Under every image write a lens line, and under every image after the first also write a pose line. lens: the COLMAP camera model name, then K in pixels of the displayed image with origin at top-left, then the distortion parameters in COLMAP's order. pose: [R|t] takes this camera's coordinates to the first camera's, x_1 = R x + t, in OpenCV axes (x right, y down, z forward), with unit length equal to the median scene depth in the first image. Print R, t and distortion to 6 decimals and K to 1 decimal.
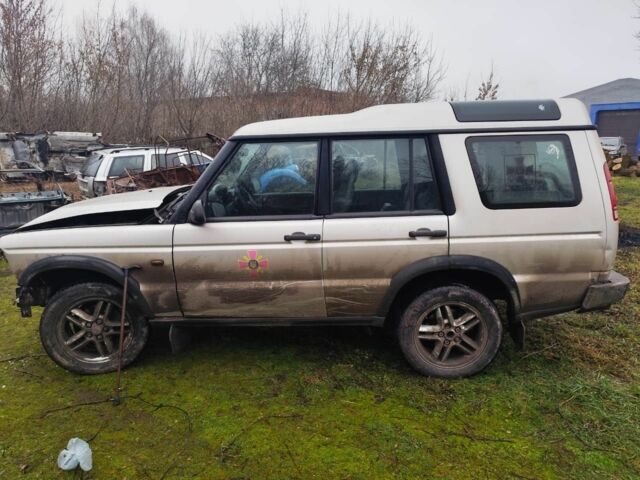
lens RADIAL K [[469.2, 0, 320.0], [0, 469.2, 240.0], [0, 0, 1]] dist [0.048978, -0.058736]
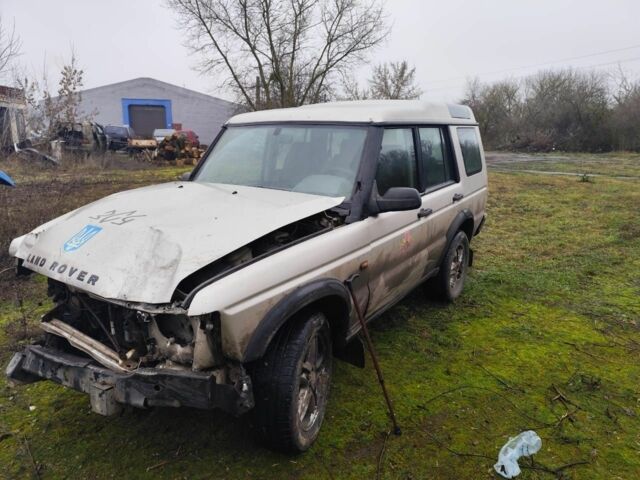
lens RADIAL K [[469.2, 0, 320.0], [0, 469.2, 240.0], [0, 0, 1]] dist [0.048978, -0.058736]
pose [[0.472548, -0.180386, 0.862646, -1.088668], [0.166017, 0.979525, 0.113884, -0.107051], [-0.865527, 0.089398, 0.492820, 0.622450]]
